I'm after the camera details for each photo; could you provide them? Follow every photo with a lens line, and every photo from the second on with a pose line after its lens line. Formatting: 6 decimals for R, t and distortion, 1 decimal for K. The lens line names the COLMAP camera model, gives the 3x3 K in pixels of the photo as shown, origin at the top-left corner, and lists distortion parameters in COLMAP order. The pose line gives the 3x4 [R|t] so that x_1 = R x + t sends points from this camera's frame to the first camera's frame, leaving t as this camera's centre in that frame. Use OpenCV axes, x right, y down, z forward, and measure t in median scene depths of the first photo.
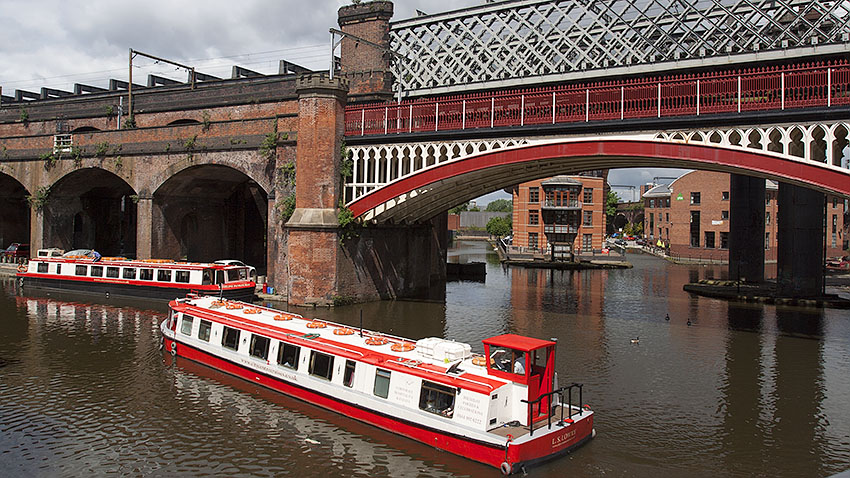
lens RADIAL K [[725.6, 0, 409.9], [0, 725.6, 235.5], [0, 0, 1]] dist [-0.015090, -0.002567]
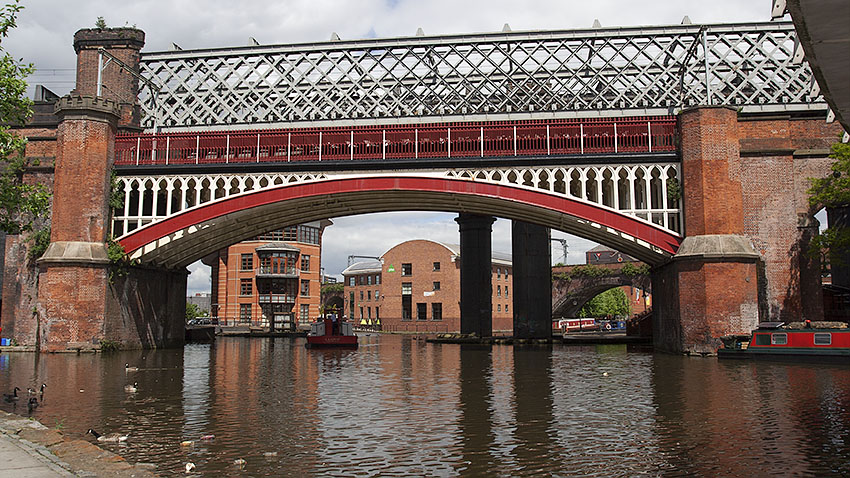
lens RADIAL K [[875.5, 0, 425.0], [0, 875.5, 239.0], [0, 0, 1]] dist [0.003679, 0.006408]
pose [[0.899068, 0.028297, 0.436893, -0.221061], [0.023425, 0.993371, -0.112544, 0.090644], [-0.437181, 0.111419, 0.892445, -0.151275]]
